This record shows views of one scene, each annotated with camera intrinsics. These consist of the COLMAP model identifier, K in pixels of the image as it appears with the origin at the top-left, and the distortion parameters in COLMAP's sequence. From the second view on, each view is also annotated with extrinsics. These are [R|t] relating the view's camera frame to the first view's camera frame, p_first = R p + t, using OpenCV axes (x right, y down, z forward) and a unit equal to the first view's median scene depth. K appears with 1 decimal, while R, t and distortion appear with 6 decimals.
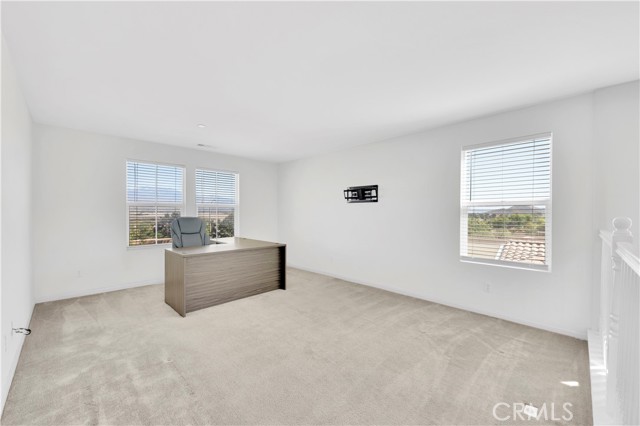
lens RADIAL K [[256.8, 0, 319.8], [0, 256.8, 216.4], [0, 0, 1]] dist [0.000405, -0.002228]
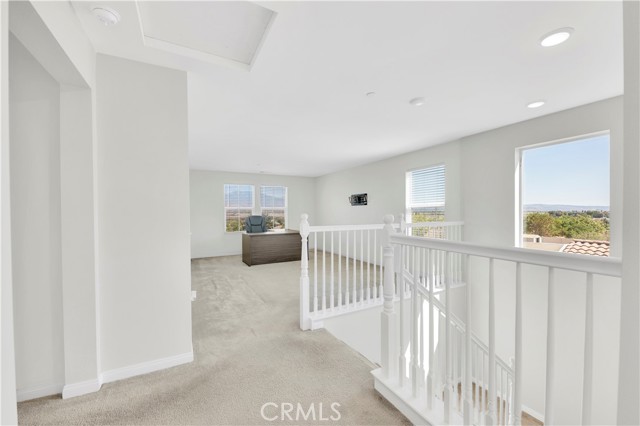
lens RADIAL K [[256.8, 0, 320.1], [0, 256.8, 216.4], [0, 0, 1]] dist [0.000405, -0.002228]
pose [[0.958682, -0.002918, -0.284465, 0.412252], [0.003576, 0.999992, 0.001793, 0.007888], [0.284457, -0.002736, 0.958685, -0.551437]]
